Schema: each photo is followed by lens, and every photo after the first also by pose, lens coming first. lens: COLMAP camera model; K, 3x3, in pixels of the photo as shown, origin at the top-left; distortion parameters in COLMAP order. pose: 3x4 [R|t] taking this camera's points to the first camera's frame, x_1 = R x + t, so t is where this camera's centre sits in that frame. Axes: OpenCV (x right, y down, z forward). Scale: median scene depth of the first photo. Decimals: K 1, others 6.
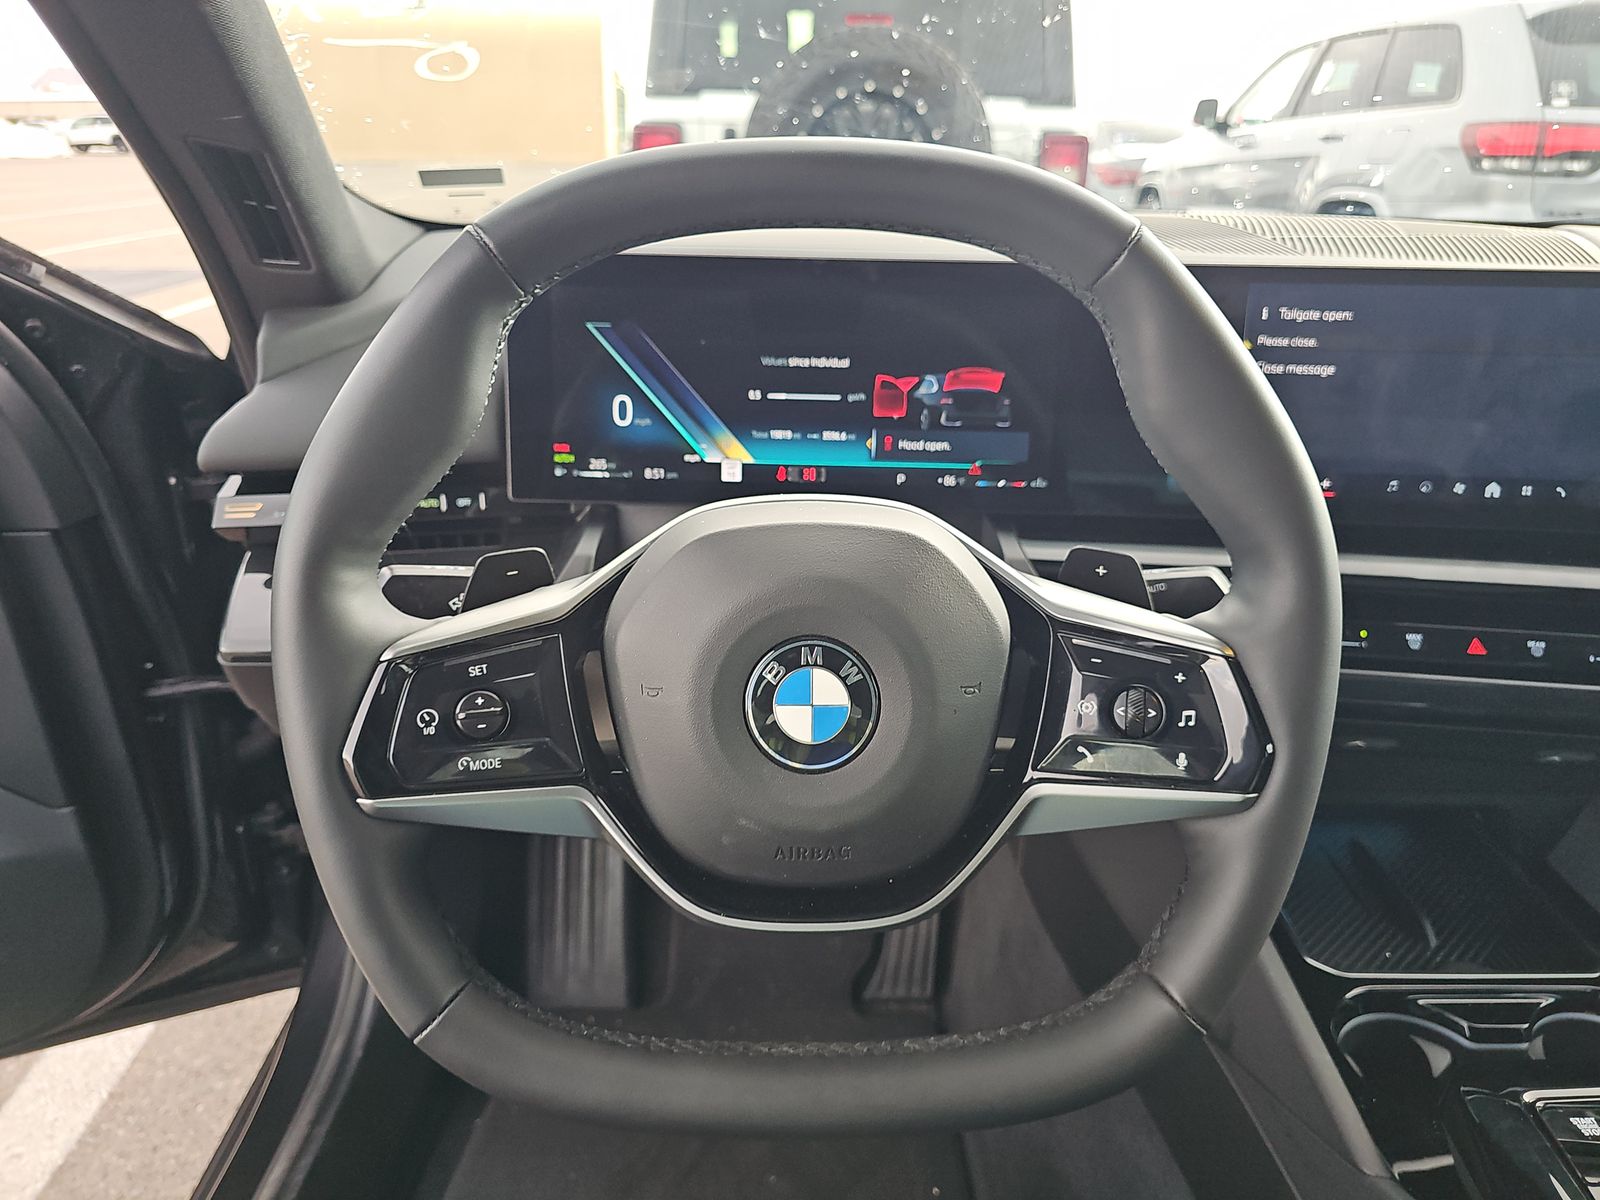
lens RADIAL K [[1076.5, 0, 792.5], [0, 1076.5, 604.0], [0, 0, 1]] dist [0.047767, -0.040890]
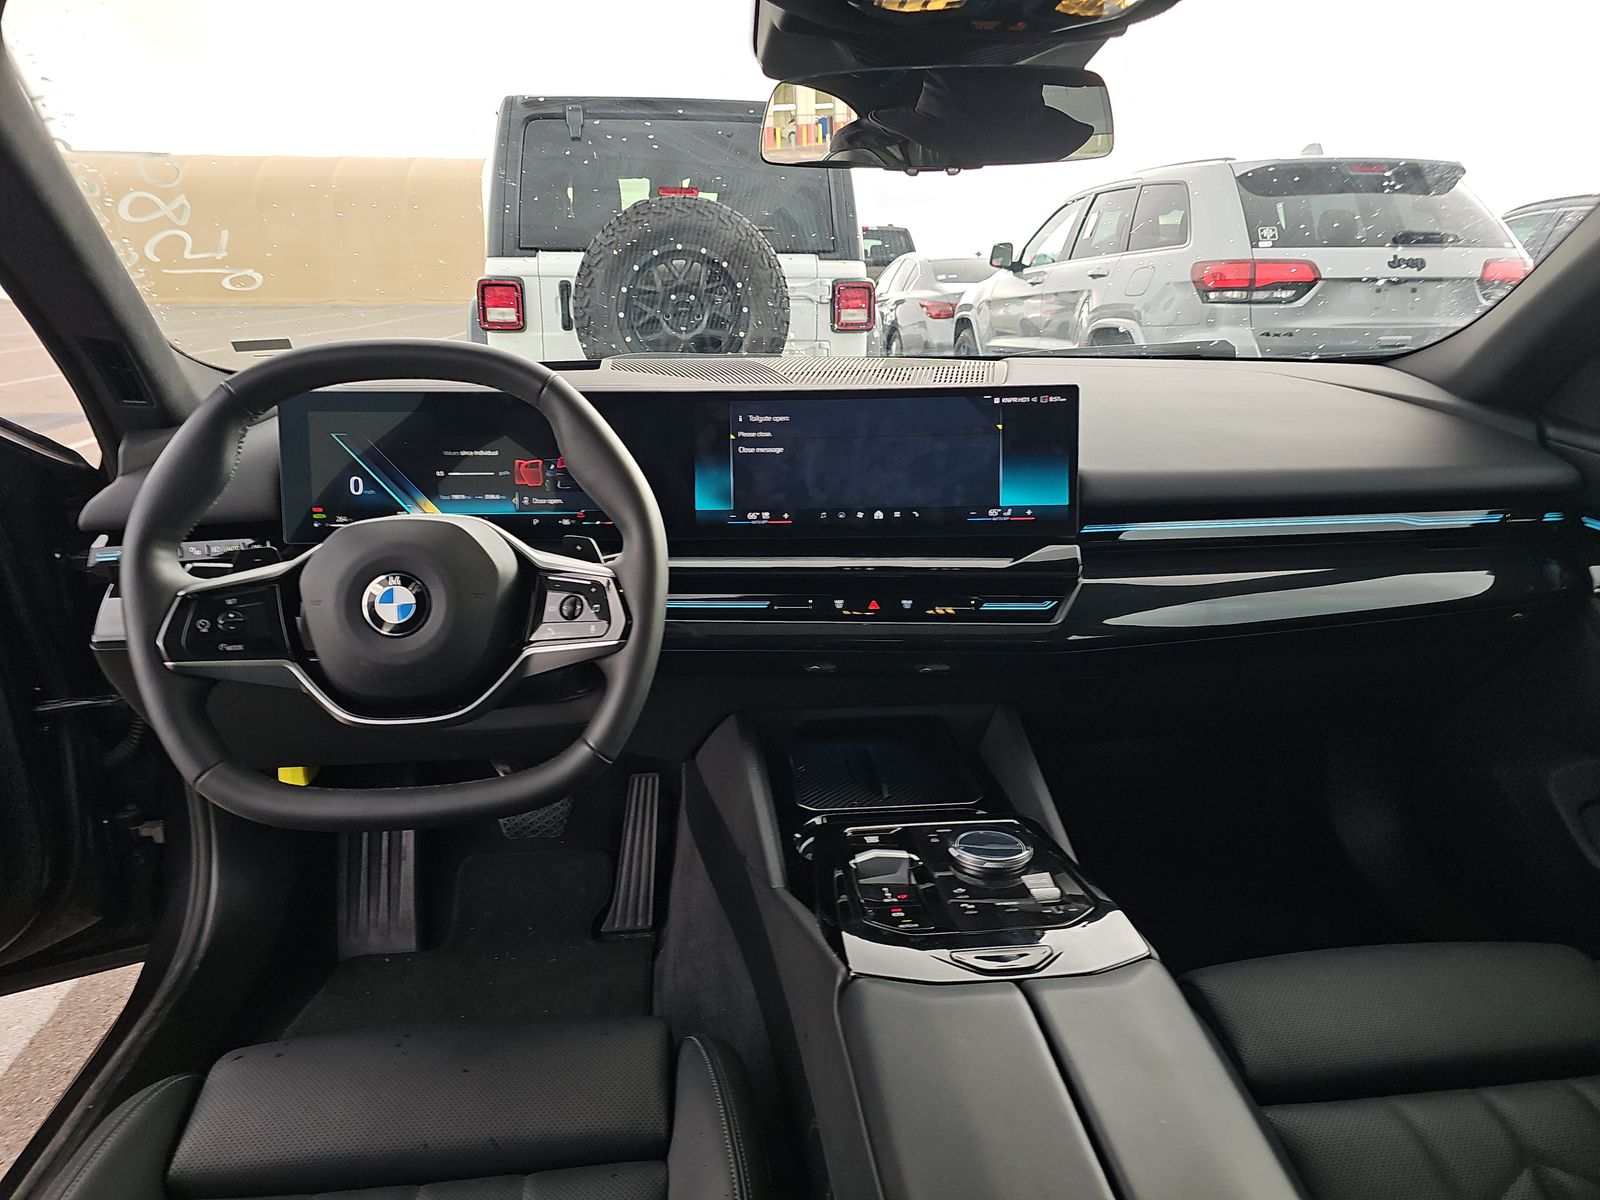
lens RADIAL K [[1076.5, 0, 789.0], [0, 1076.5, 608.3], [0, 0, 1]] dist [0.047767, -0.040890]
pose [[0.995137, -0.043692, 0.088277, 0.339082], [0.052683, 0.993365, -0.102224, 0.205181], [-0.083225, 0.106378, 0.990837, -0.649838]]
